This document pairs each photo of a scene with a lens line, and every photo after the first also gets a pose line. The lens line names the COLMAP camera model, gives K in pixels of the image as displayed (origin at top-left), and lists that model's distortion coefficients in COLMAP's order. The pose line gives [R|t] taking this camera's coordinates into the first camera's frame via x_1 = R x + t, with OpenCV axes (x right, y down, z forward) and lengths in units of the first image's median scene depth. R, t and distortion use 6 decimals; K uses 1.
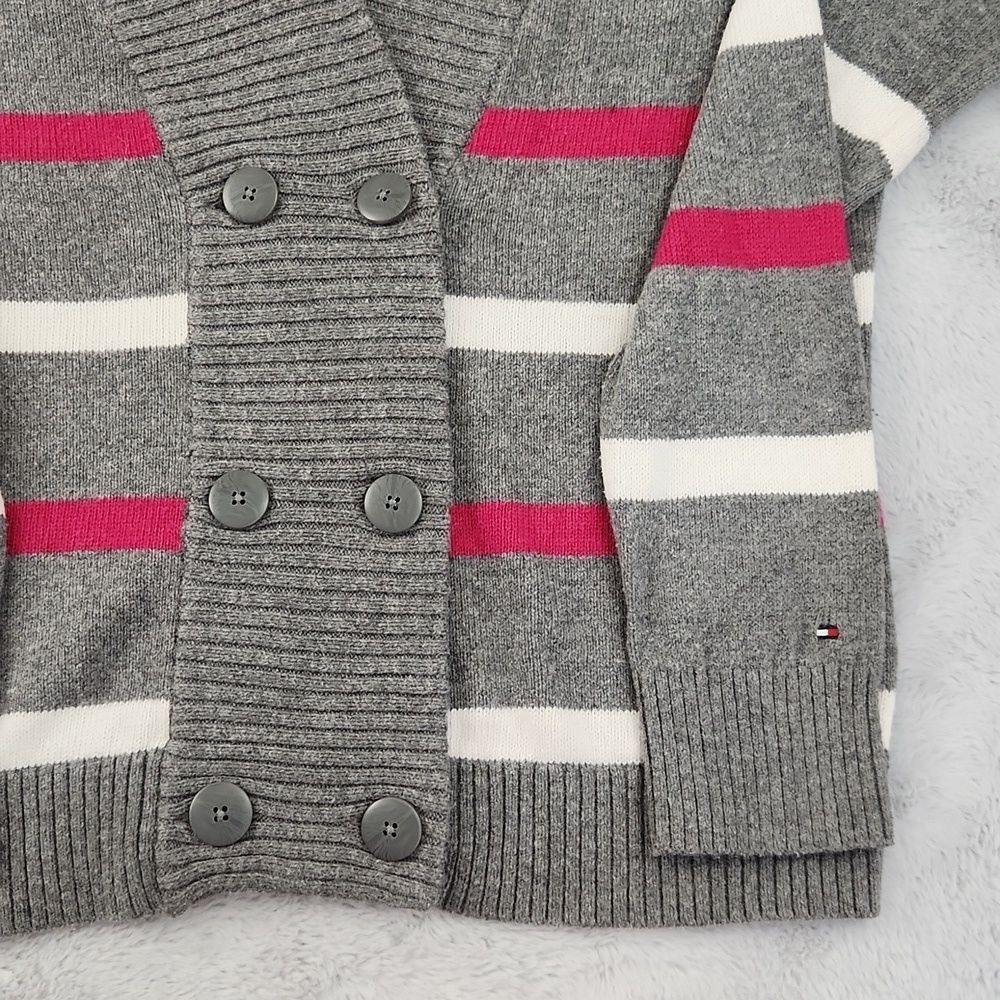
lens RADIAL K [[1395.3, 0, 489.4], [0, 1395.3, 496.8], [0, 0, 1]] dist [0.102860, -0.161480]
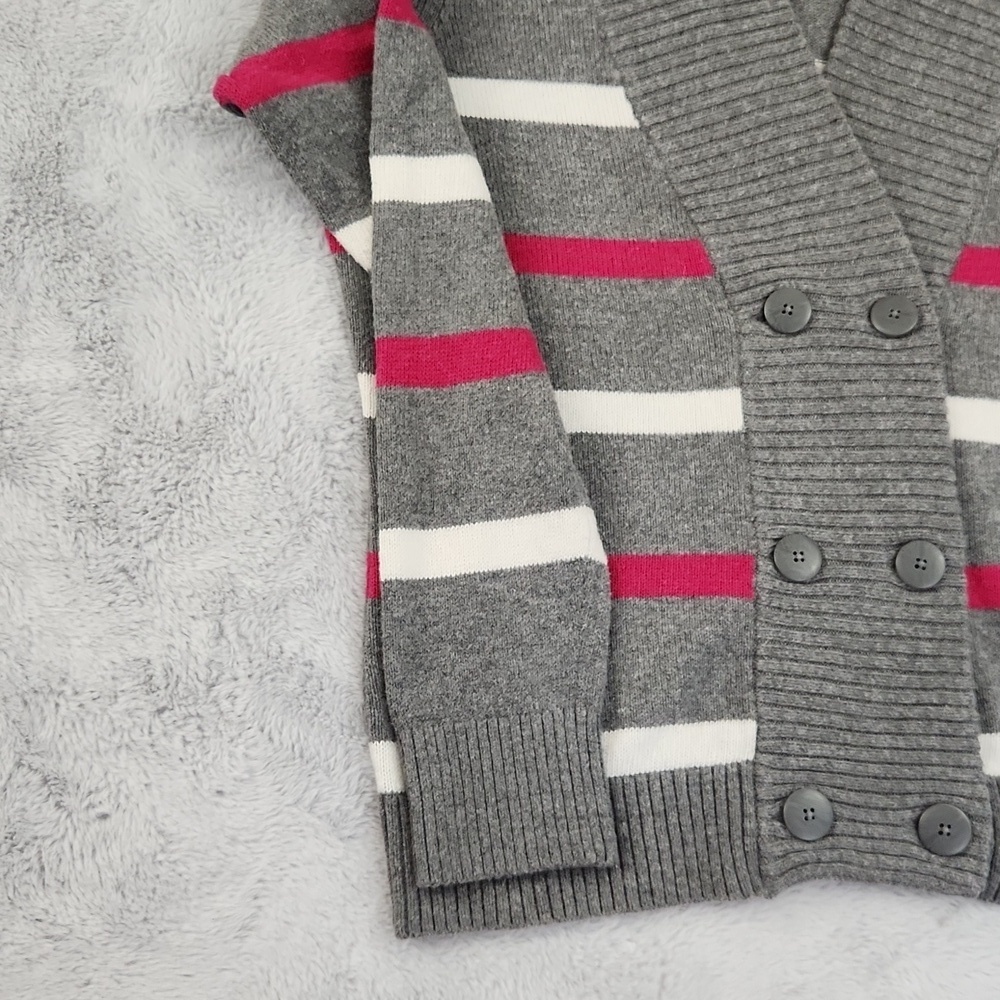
lens RADIAL K [[1395.3, 0, 489.4], [0, 1395.3, 496.8], [0, 0, 1]] dist [0.102860, -0.161480]
pose [[0.996682, 0.028111, 0.076387, -0.540455], [-0.024156, 0.998344, -0.052211, 0.018971], [-0.077729, 0.050192, 0.995710, -0.201724]]
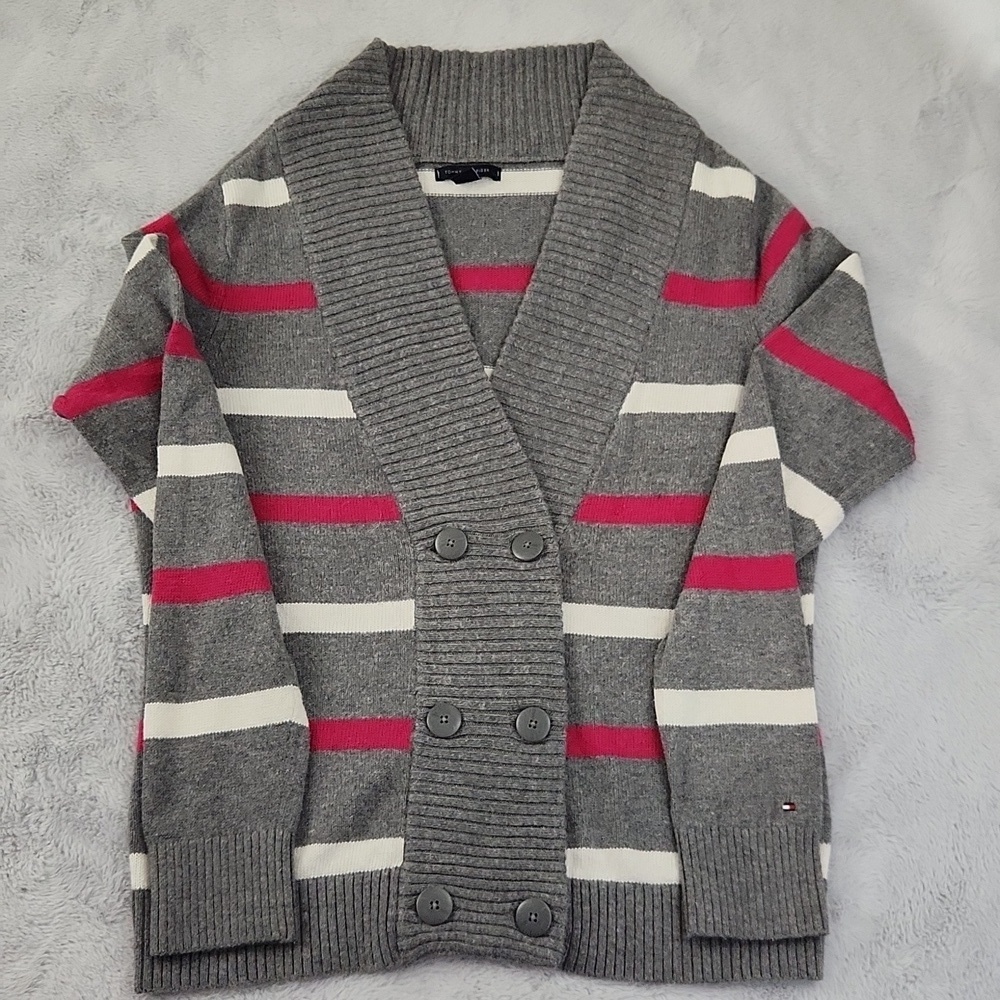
lens RADIAL K [[1395.3, 0, 489.4], [0, 1395.3, 496.8], [0, 0, 1]] dist [0.102860, -0.161480]
pose [[0.999660, 0.015489, -0.020969, -0.090780], [-0.019056, 0.983055, -0.182316, 0.044137], [0.017790, 0.182653, 0.983016, -0.739063]]
